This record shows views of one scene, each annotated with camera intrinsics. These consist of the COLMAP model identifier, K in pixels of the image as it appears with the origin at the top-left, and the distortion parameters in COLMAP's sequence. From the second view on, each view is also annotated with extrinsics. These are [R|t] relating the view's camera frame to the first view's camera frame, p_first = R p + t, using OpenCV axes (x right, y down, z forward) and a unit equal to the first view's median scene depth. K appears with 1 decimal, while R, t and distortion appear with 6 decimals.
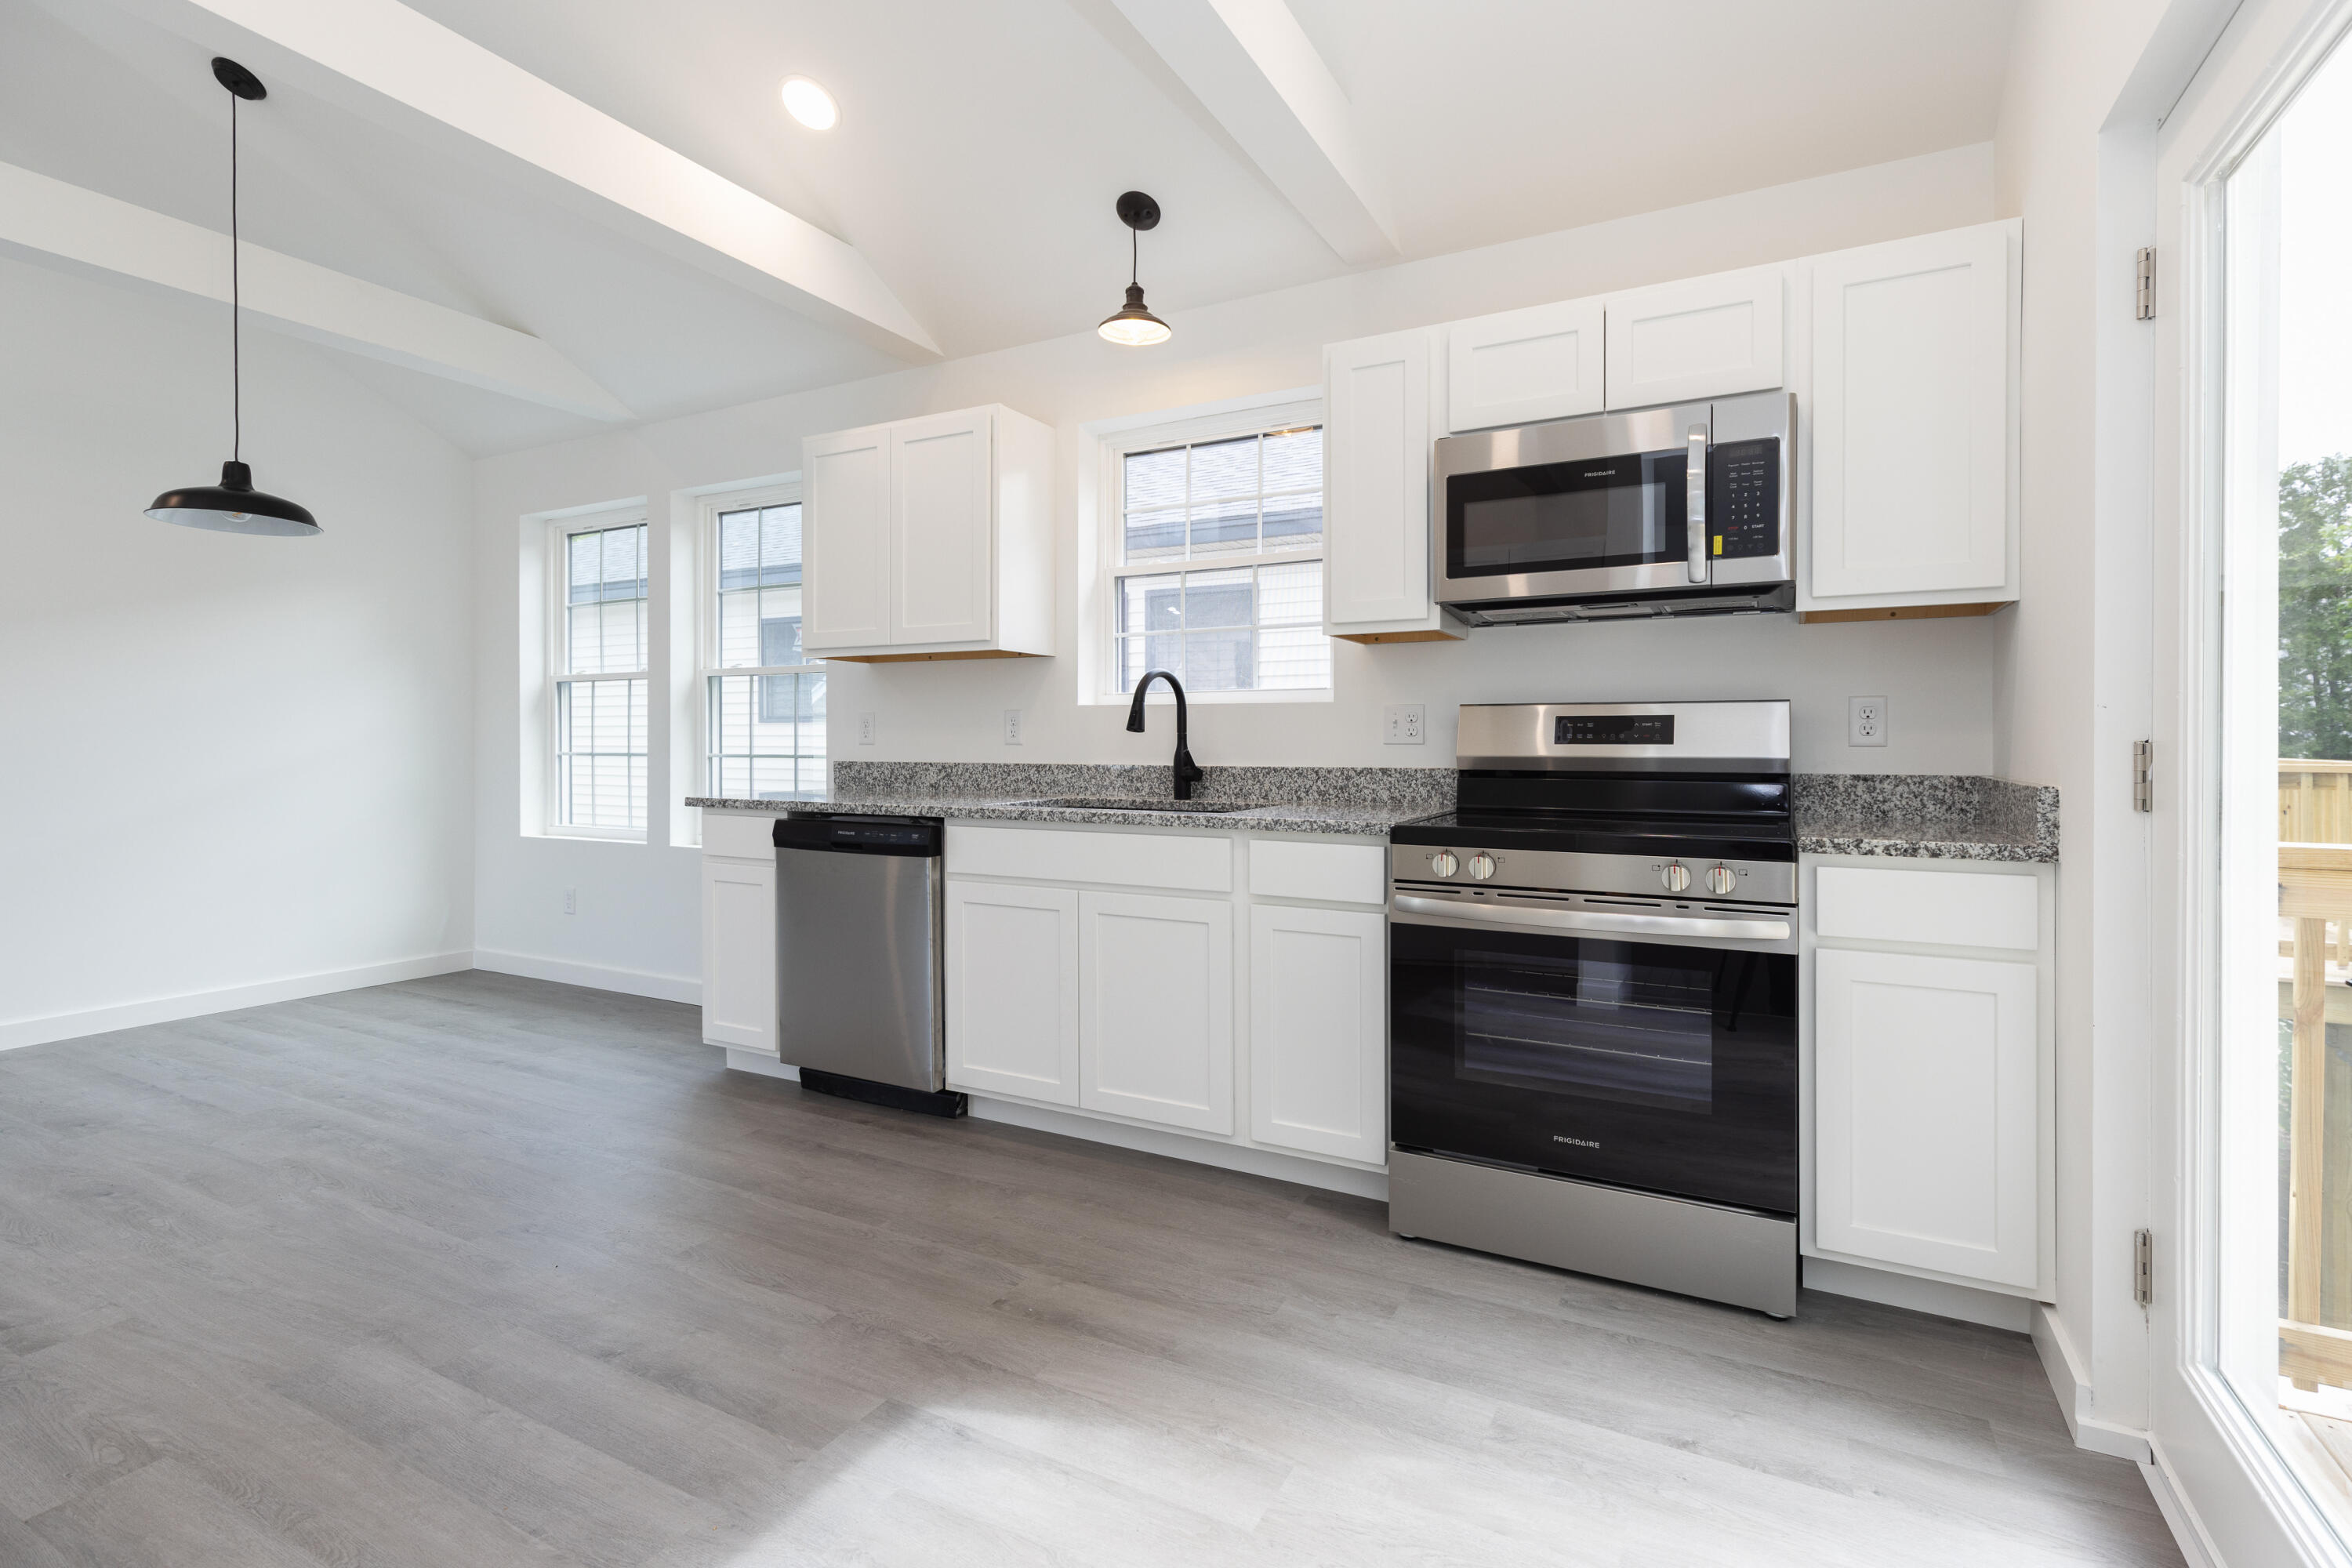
lens RADIAL K [[1099.7, 0, 1176.0], [0, 1099.7, 784.0], [0, 0, 1]] dist [0.020353, 0.000235]
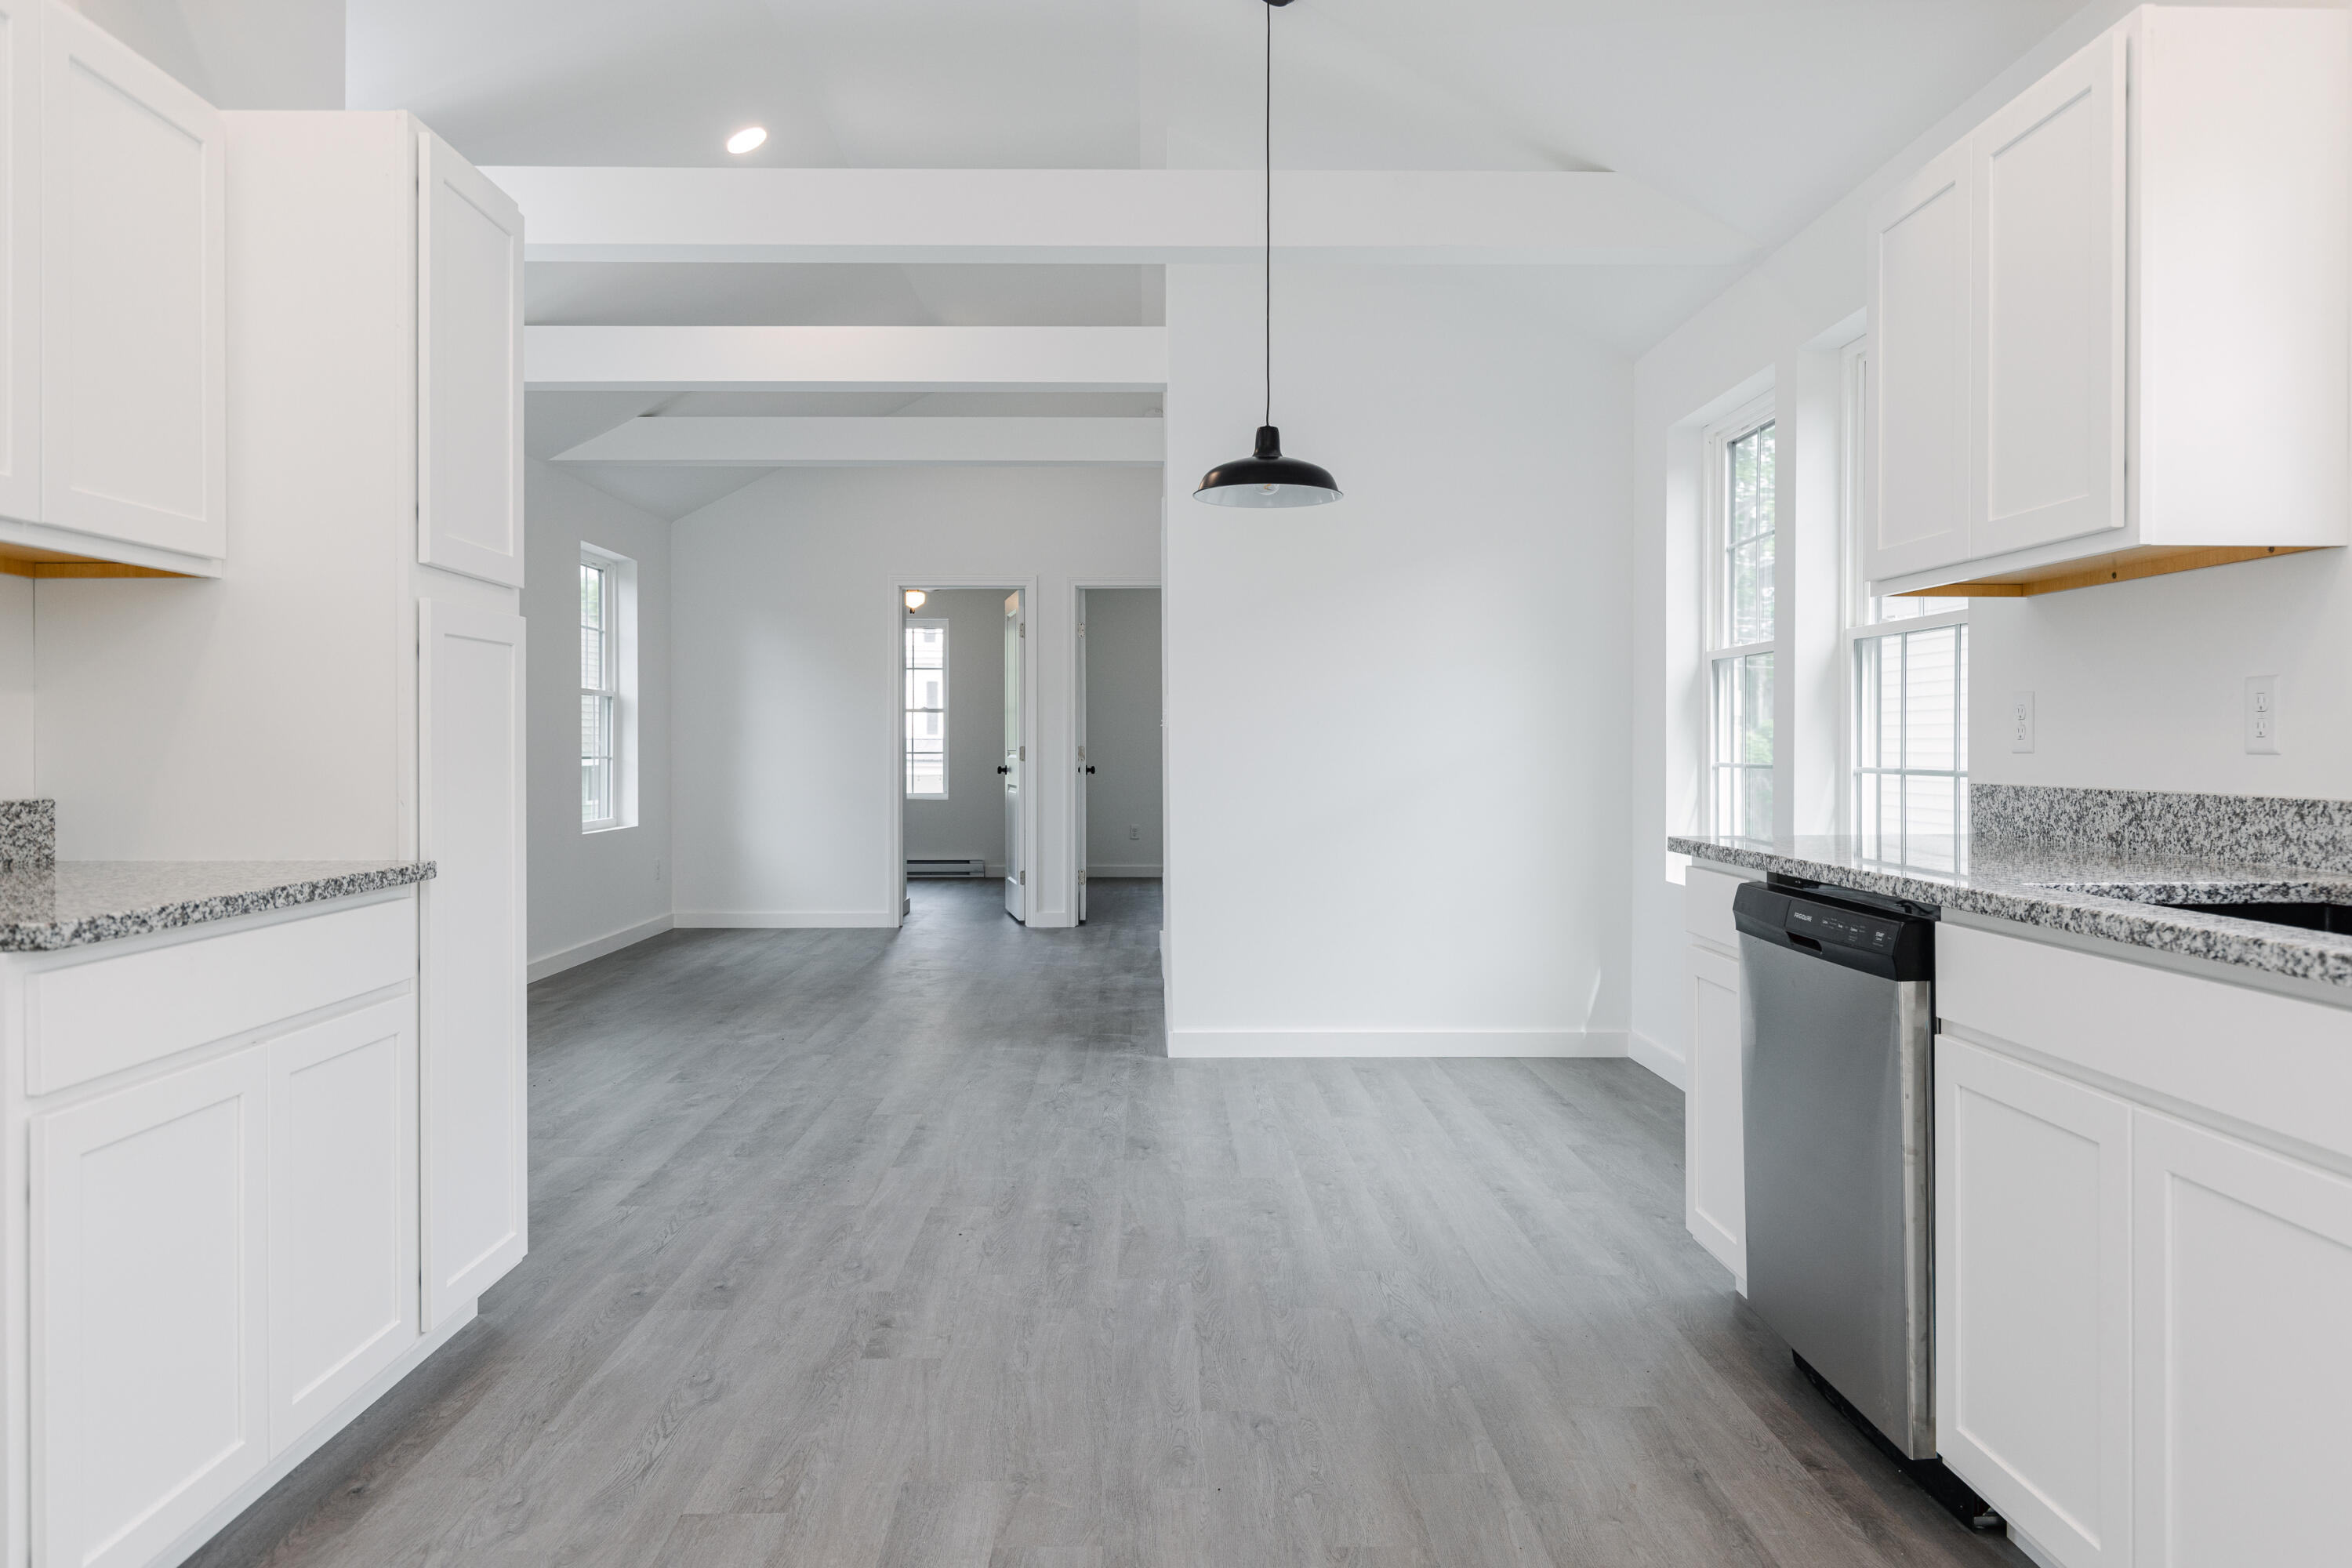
lens RADIAL K [[1618.2, 0, 1176.0], [0, 1618.2, 784.0], [0, 0, 1]] dist [0.001777, -0.000537]
pose [[0.490585, 0.020359, -0.871155, 0.232599], [-0.033298, 0.999435, 0.004606, -0.013662], [0.870757, 0.026749, 0.490986, 0.334095]]
